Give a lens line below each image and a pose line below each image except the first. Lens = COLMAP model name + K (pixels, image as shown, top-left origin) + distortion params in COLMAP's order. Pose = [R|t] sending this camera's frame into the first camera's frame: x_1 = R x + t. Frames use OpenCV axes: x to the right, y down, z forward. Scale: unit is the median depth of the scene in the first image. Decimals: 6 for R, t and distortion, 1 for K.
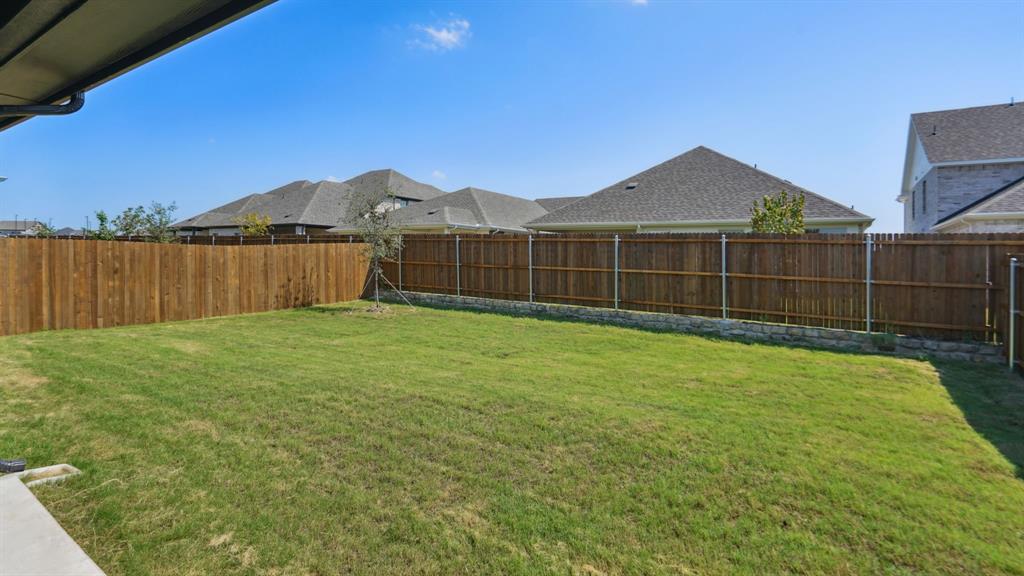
lens RADIAL K [[480.0, 0, 526.8], [0, 480.0, 251.7], [0, 0, 1]] dist [0.002747, -0.002124]
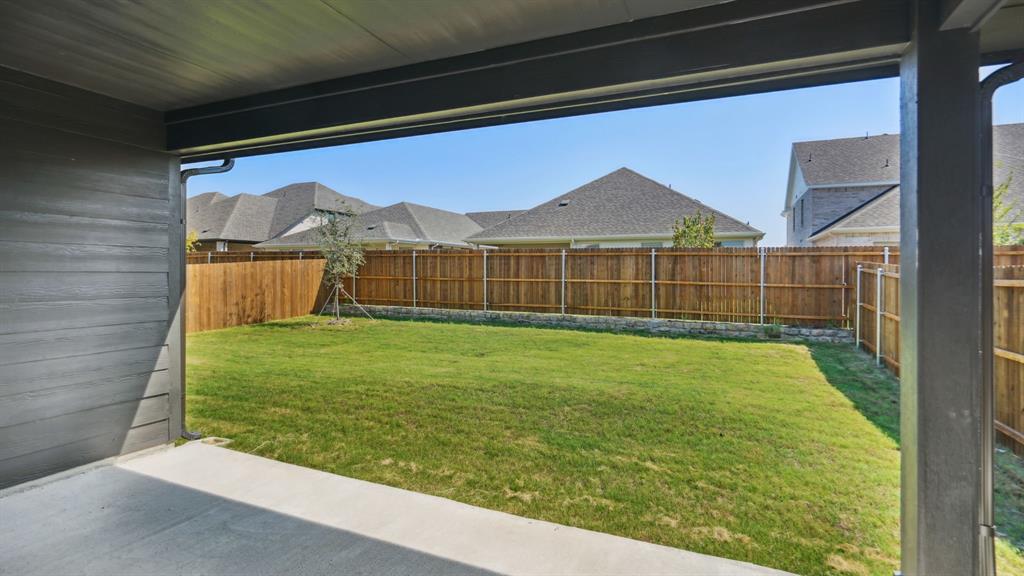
lens RADIAL K [[480.0, 0, 524.2], [0, 480.0, 280.4], [0, 0, 1]] dist [0.002747, -0.002124]
pose [[0.986124, -0.021954, 0.164555, -0.091528], [0.015998, 0.999171, 0.037433, -0.005579], [-0.165241, -0.034281, 0.985657, -0.114719]]
